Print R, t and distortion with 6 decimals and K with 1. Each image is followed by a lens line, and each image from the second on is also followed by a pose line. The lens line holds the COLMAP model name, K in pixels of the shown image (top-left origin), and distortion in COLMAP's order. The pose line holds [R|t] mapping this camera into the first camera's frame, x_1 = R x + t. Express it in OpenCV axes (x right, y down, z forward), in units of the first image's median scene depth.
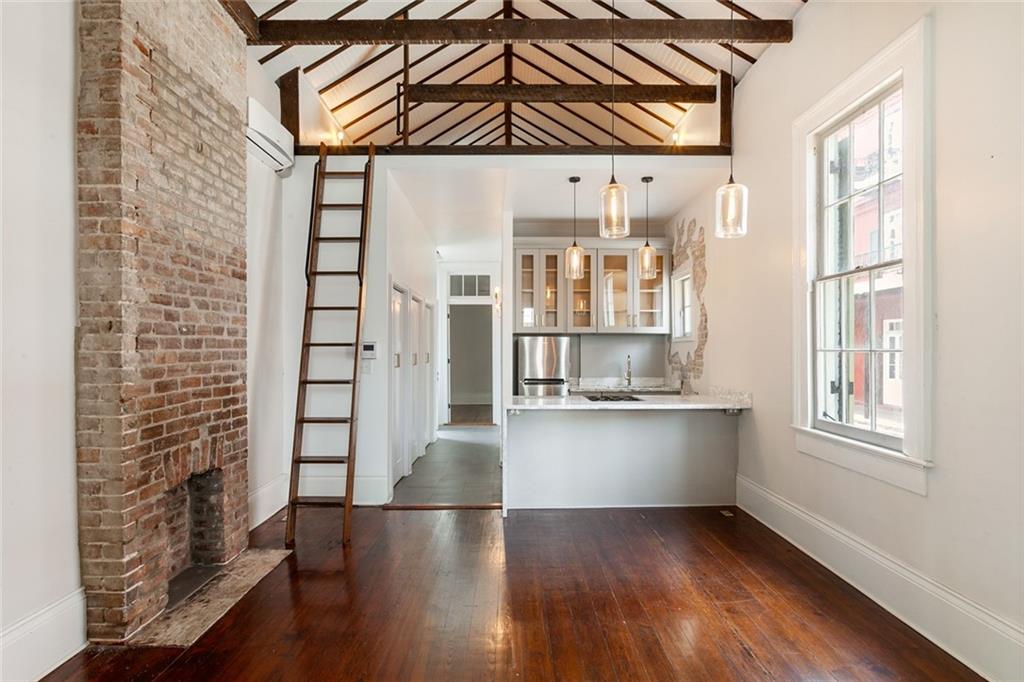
lens RADIAL K [[532.2, 0, 509.9], [0, 532.2, 361.9], [0, 0, 1]] dist [-0.005573, 0.001230]
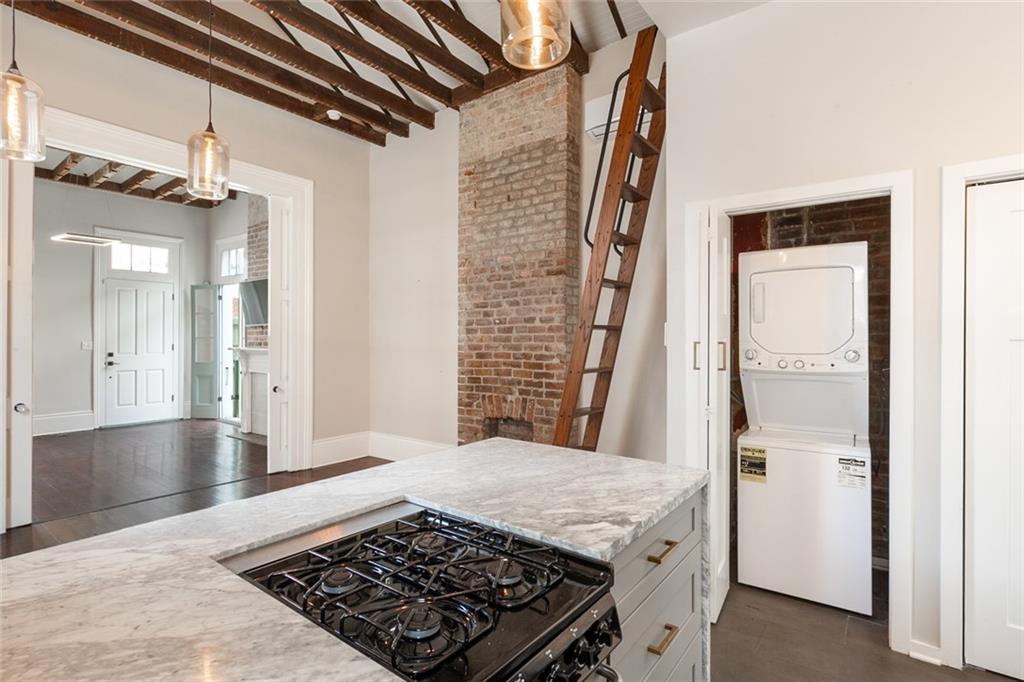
lens RADIAL K [[503.9, 0, 500.6], [0, 503.9, 336.1], [0, 0, 1]] dist [-0.001182, -0.000110]
pose [[-0.624469, -0.000948, -0.781049, 0.491365], [-0.019106, 0.999719, 0.014062, -0.034343], [0.780816, 0.023704, -0.624312, 1.733937]]
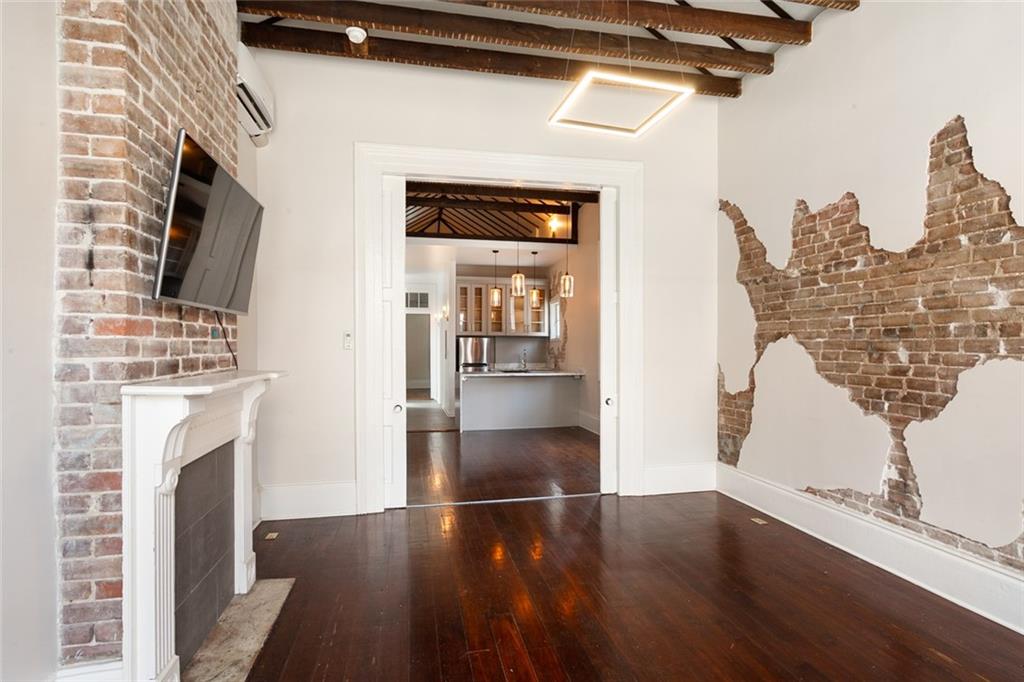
lens RADIAL K [[503.9, 0, 500.6], [0, 503.9, 336.1], [0, 0, 1]] dist [-0.001182, -0.000110]
pose [[0.985269, 0.008090, 0.170823, -0.237597], [-0.000162, 0.998924, -0.046377, 0.038689], [-0.171014, 0.045667, 0.984210, -1.062305]]
